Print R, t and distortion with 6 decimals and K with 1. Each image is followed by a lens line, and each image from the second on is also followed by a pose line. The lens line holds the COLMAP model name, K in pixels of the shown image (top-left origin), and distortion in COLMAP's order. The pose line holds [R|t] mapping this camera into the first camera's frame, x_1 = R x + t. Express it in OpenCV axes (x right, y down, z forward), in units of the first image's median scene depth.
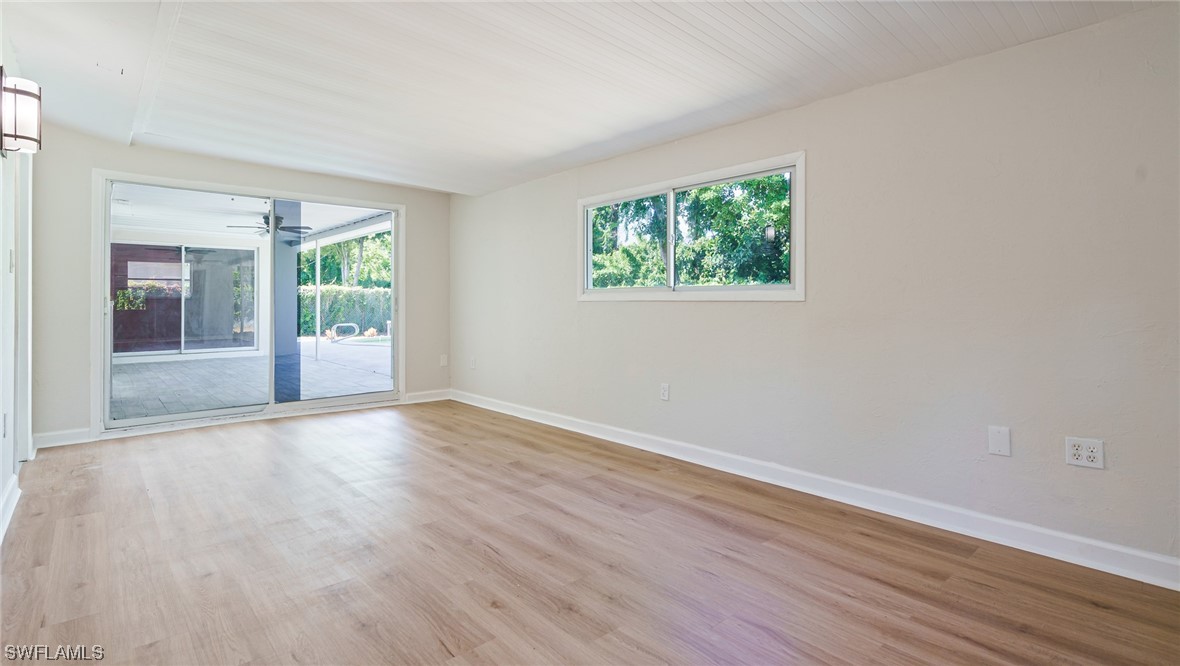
lens RADIAL K [[560.9, 0, 582.2], [0, 560.9, 303.3], [0, 0, 1]] dist [-0.001787, -0.000151]
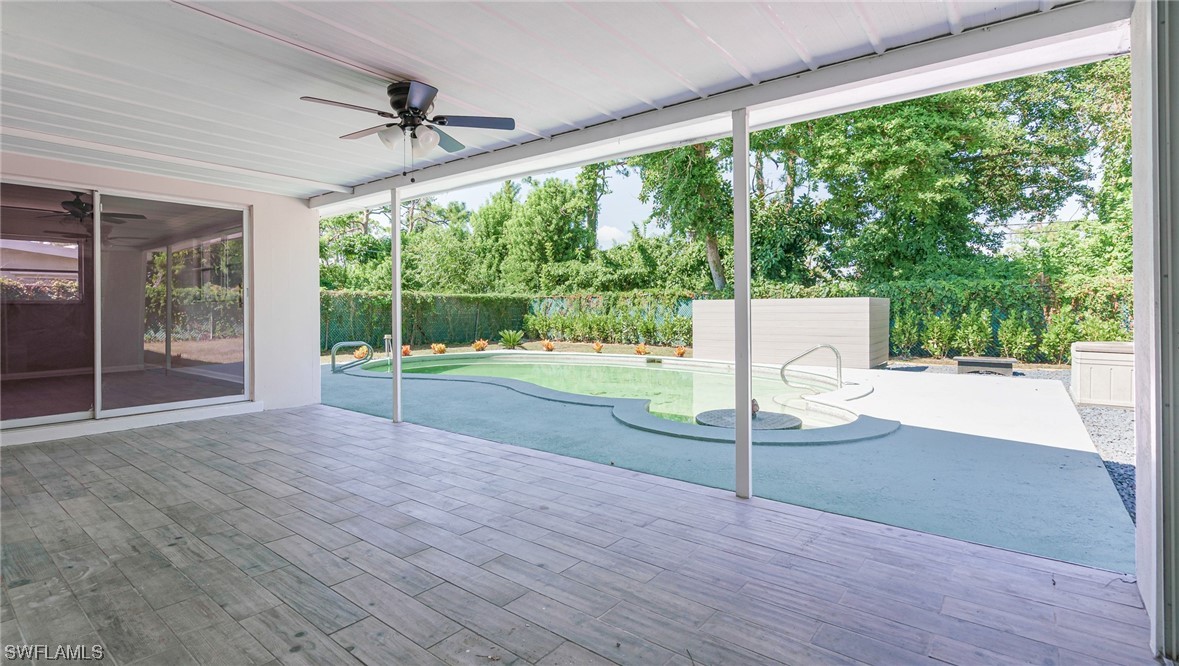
lens RADIAL K [[560.4, 0, 581.7], [0, 560.4, 303.3], [0, 0, 1]] dist [-0.001787, -0.000151]
pose [[0.983903, -0.001325, 0.178701, -0.365392], [0.003637, 0.999914, -0.012611, 0.000278], [-0.178669, 0.013058, 0.983823, 0.426945]]
